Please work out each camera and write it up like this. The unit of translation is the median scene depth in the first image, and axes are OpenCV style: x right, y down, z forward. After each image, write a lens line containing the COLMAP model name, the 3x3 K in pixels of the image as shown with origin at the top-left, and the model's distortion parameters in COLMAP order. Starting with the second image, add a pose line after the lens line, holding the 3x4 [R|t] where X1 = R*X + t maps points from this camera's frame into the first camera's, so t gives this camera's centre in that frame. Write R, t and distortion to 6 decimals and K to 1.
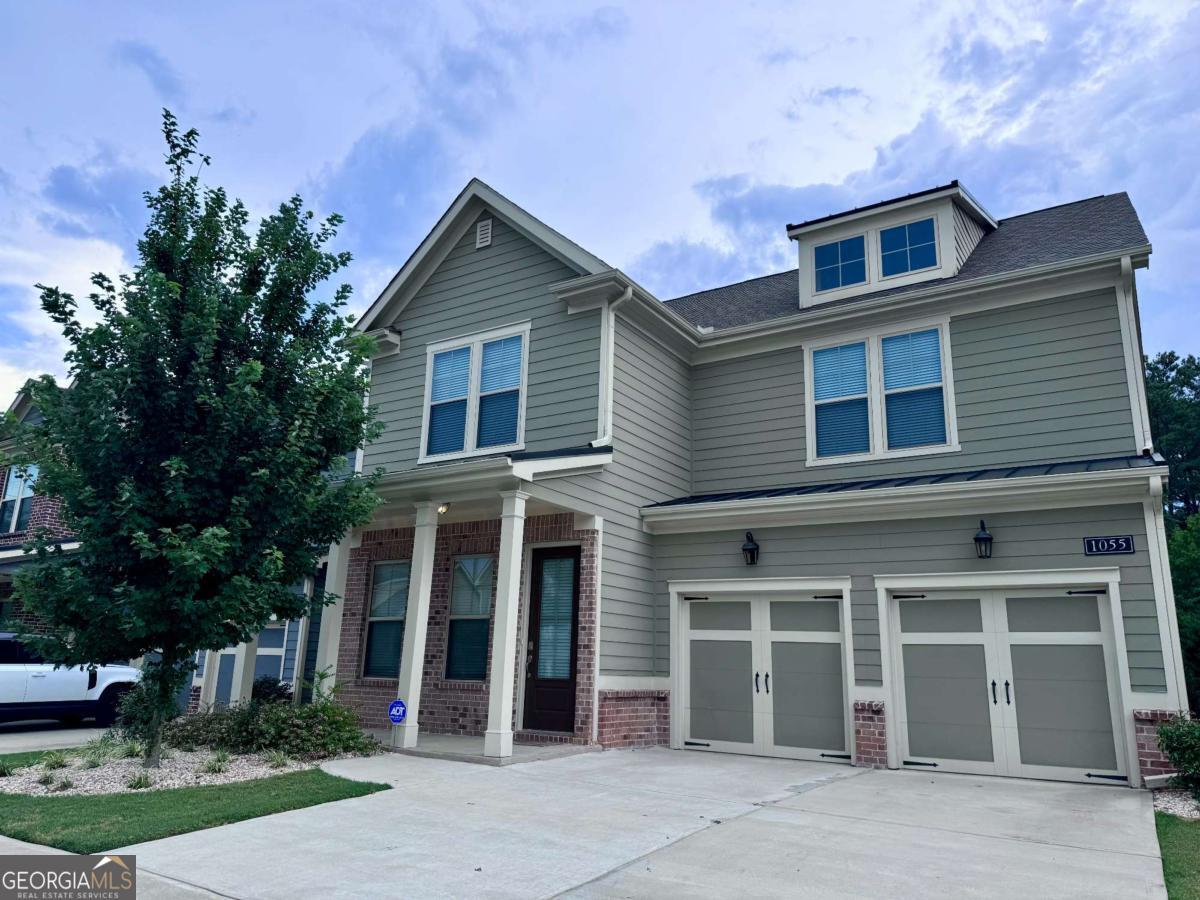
lens RADIAL K [[840.2, 0, 600.0], [0, 840.2, 450.0], [0, 0, 1]] dist [0.099500, -0.166373]
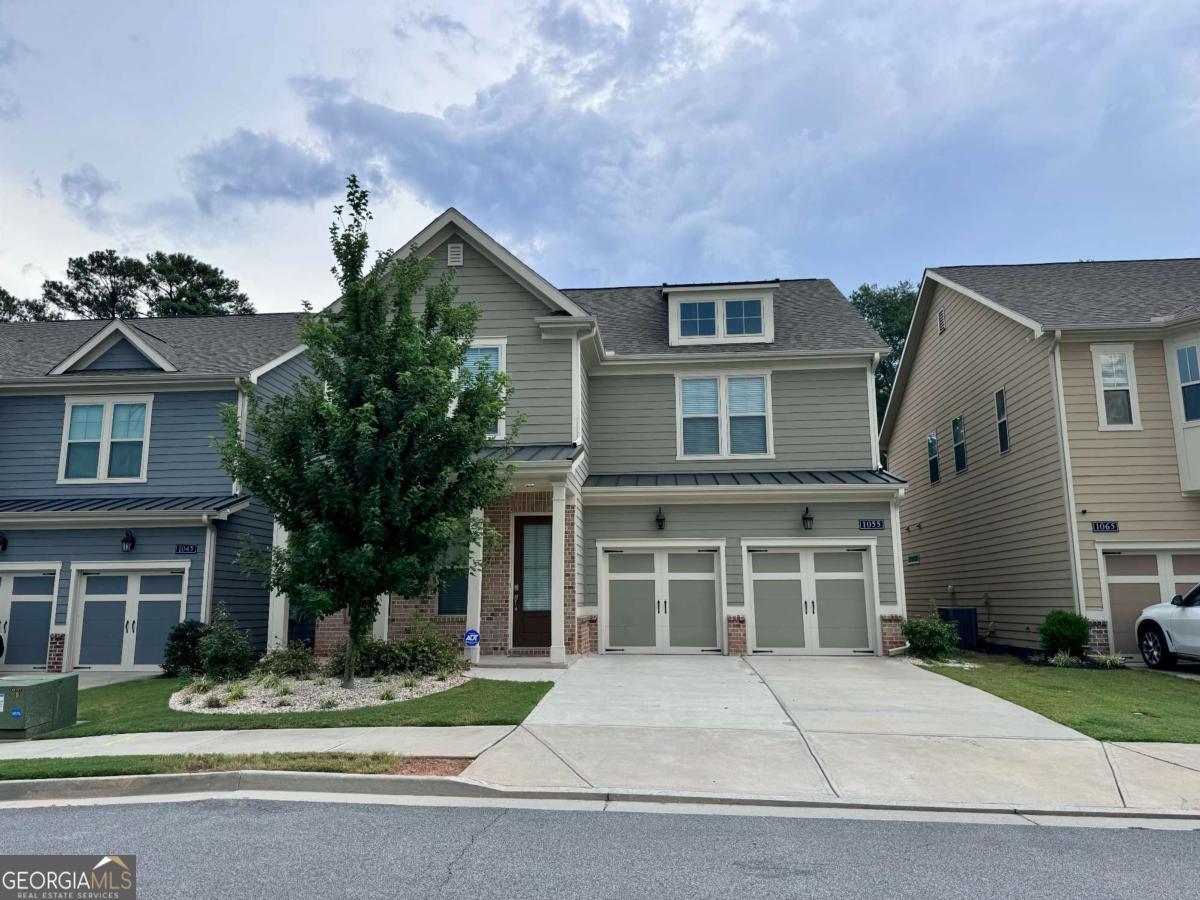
lens RADIAL K [[840.2, 0, 600.0], [0, 840.2, 450.0], [0, 0, 1]] dist [0.099500, -0.166373]
pose [[0.877932, 0.049115, 0.476260, -0.616484], [-0.089537, 0.994018, 0.062541, -0.084196], [-0.470339, -0.097550, 0.877078, -0.227796]]
